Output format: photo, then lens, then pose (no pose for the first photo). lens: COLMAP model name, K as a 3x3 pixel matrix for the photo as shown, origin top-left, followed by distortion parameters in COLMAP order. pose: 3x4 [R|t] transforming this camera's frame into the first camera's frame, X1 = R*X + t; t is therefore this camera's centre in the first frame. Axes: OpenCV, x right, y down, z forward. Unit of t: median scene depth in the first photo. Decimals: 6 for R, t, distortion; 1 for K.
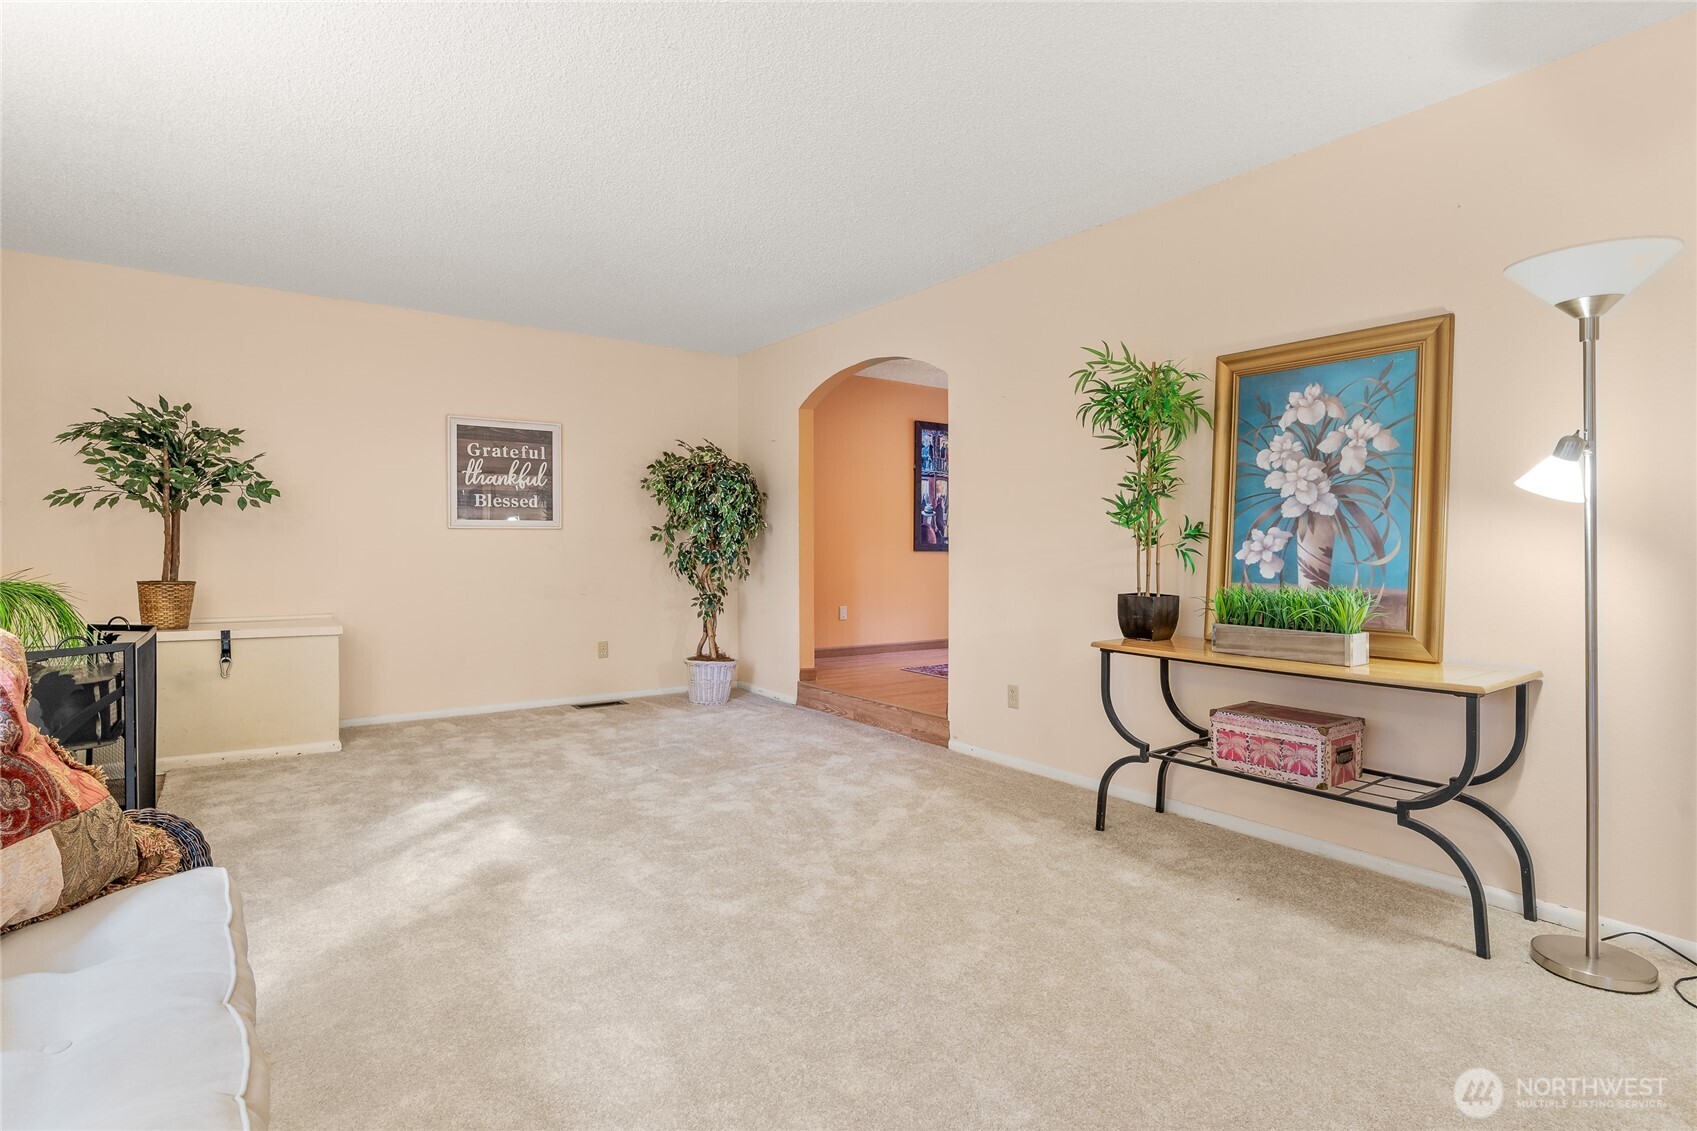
lens RADIAL K [[868.3, 0, 848.3], [0, 868.3, 549.1], [0, 0, 1]] dist [-0.006631, 0.001571]
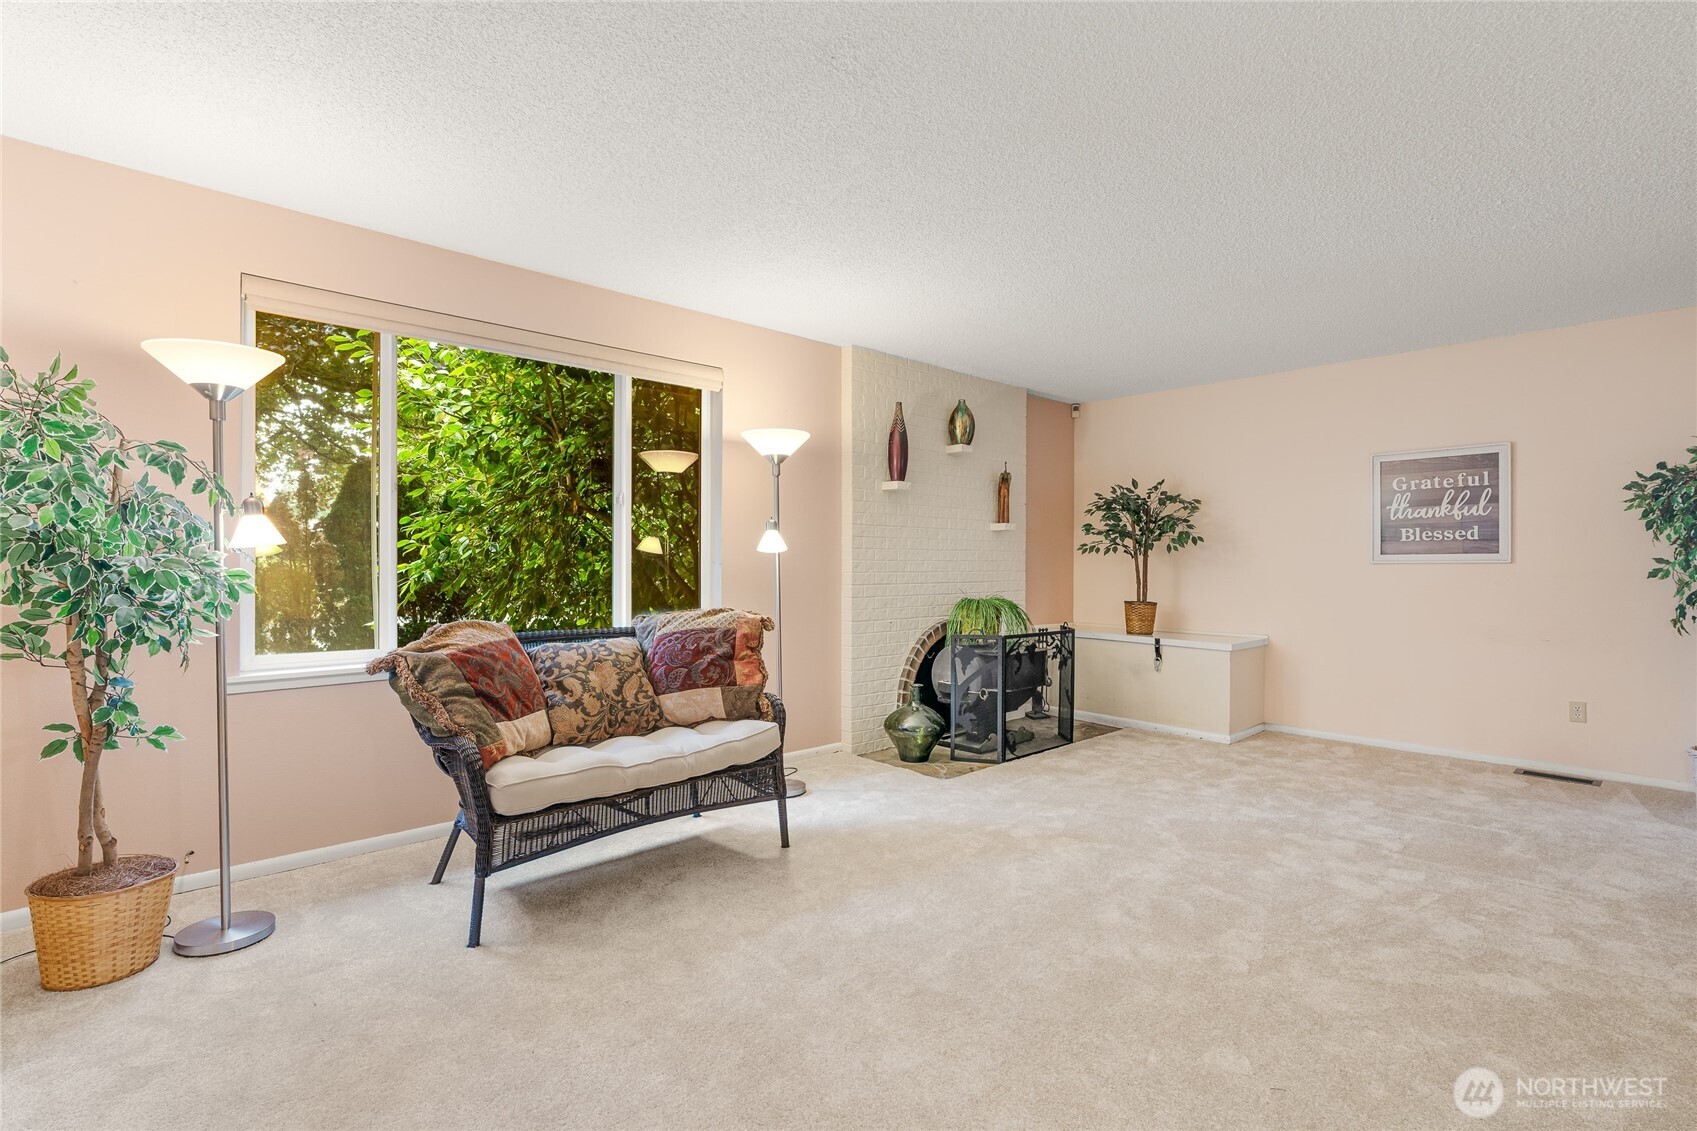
lens RADIAL K [[794.5, 0, 848.5], [0, 794.5, 565.5], [0, 0, 1]] dist [-0.002266, -0.000163]
pose [[0.128961, -0.001315, -0.991649, 0.630315], [-0.006446, 0.999977, -0.002164, -0.024589], [0.991629, 0.006672, 0.128950, 0.408611]]
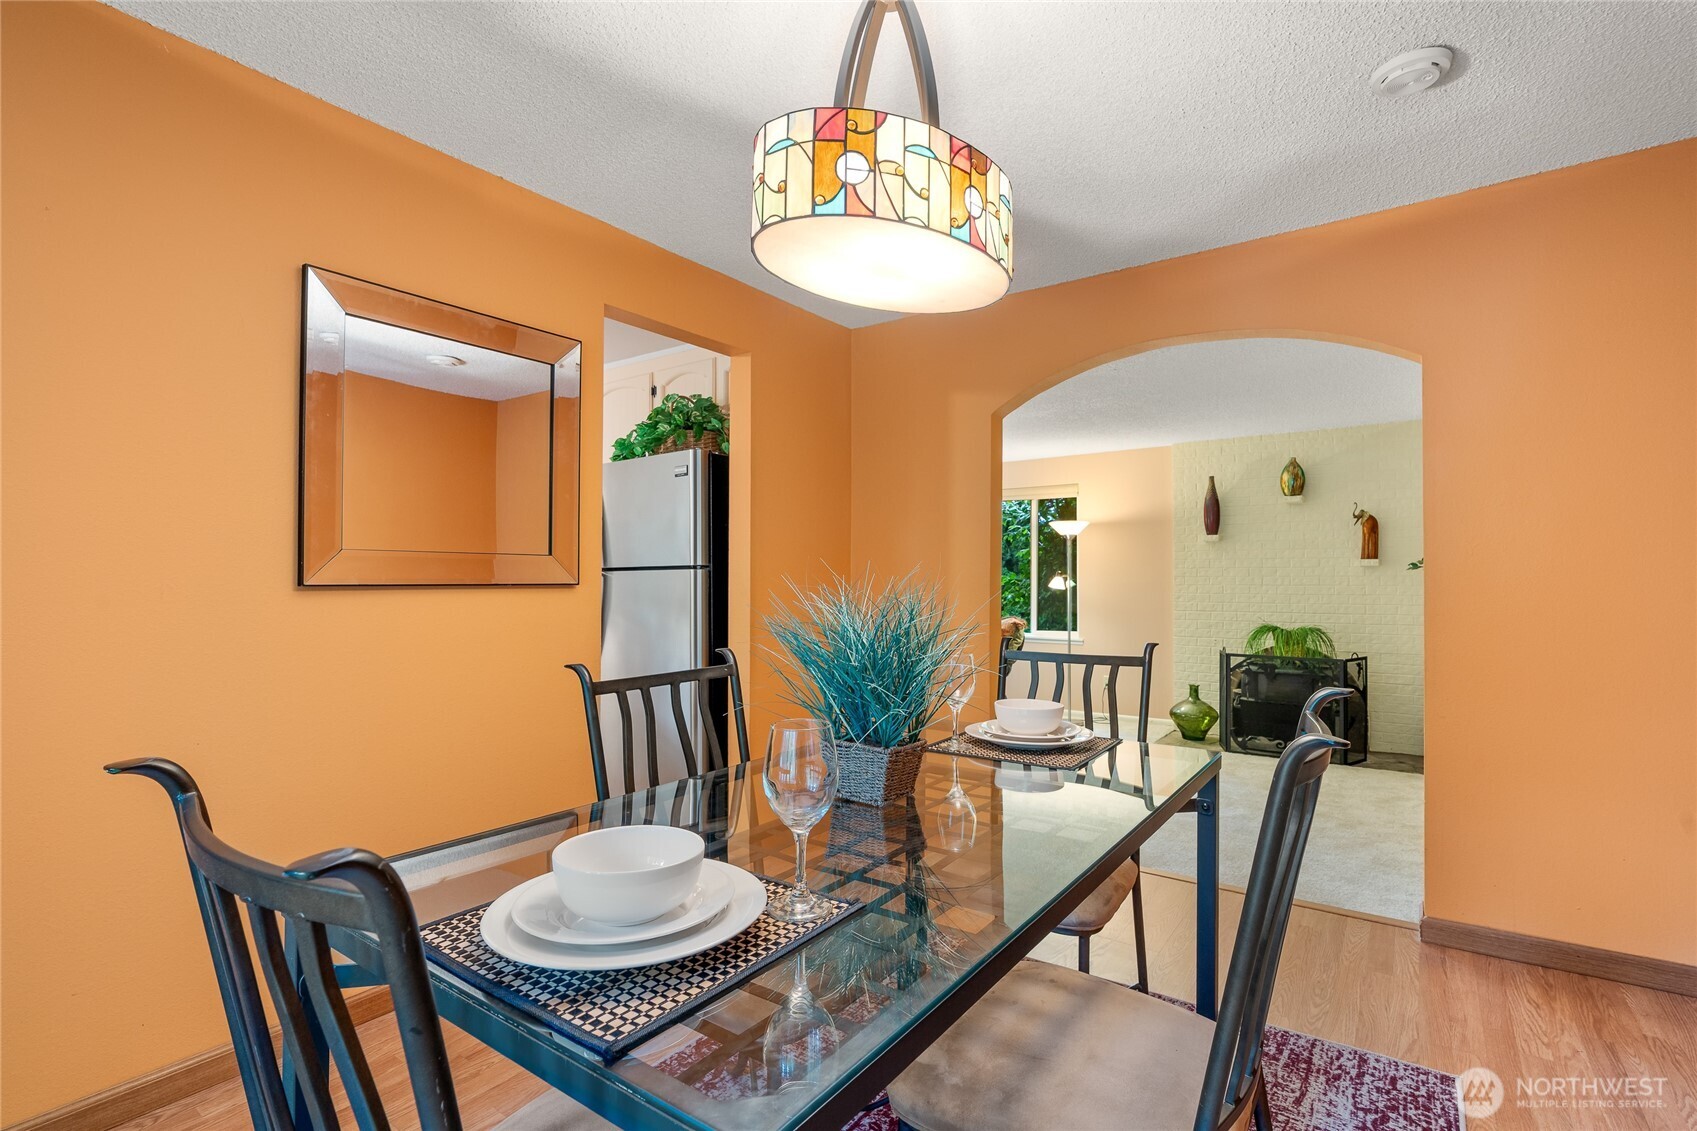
lens RADIAL K [[799.2, 0, 852.3], [0, 799.2, 578.4], [0, 0, 1]] dist [-0.001914, -0.000118]
pose [[-0.940888, -0.002608, -0.338707, 0.701011], [-0.001992, 0.999996, -0.002168, -0.071329], [0.338711, -0.001366, -0.940889, 2.268017]]
